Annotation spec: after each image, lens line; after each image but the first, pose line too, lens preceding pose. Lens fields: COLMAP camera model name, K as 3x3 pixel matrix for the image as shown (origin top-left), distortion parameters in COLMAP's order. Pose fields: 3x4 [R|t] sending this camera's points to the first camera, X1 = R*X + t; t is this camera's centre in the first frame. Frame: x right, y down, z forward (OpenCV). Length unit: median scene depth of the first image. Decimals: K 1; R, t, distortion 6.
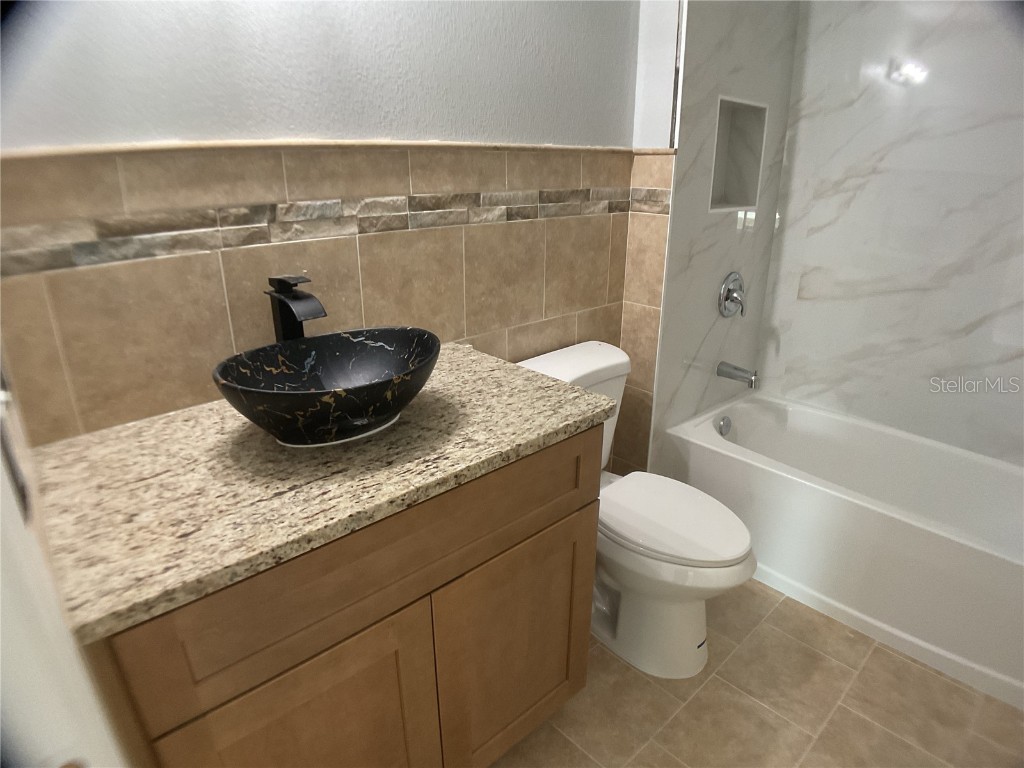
lens RADIAL K [[588.5, 0, 507.6], [0, 588.5, 381.5], [0, 0, 1]] dist [-0.077109, -0.012013]
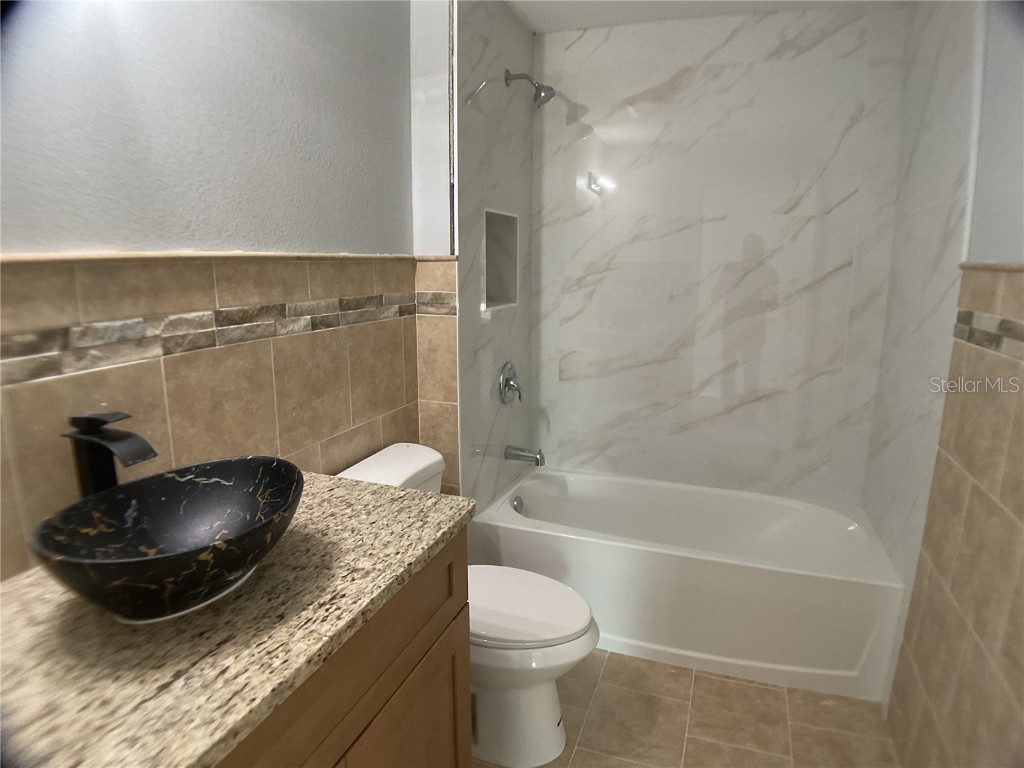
lens RADIAL K [[588.5, 0, 507.6], [0, 588.5, 381.5], [0, 0, 1]] dist [-0.077109, -0.012013]
pose [[0.892419, -0.087723, 0.442597, -0.177410], [0.156273, 0.980299, -0.120801, -0.032977], [-0.423280, 0.176972, 0.888546, 0.034254]]
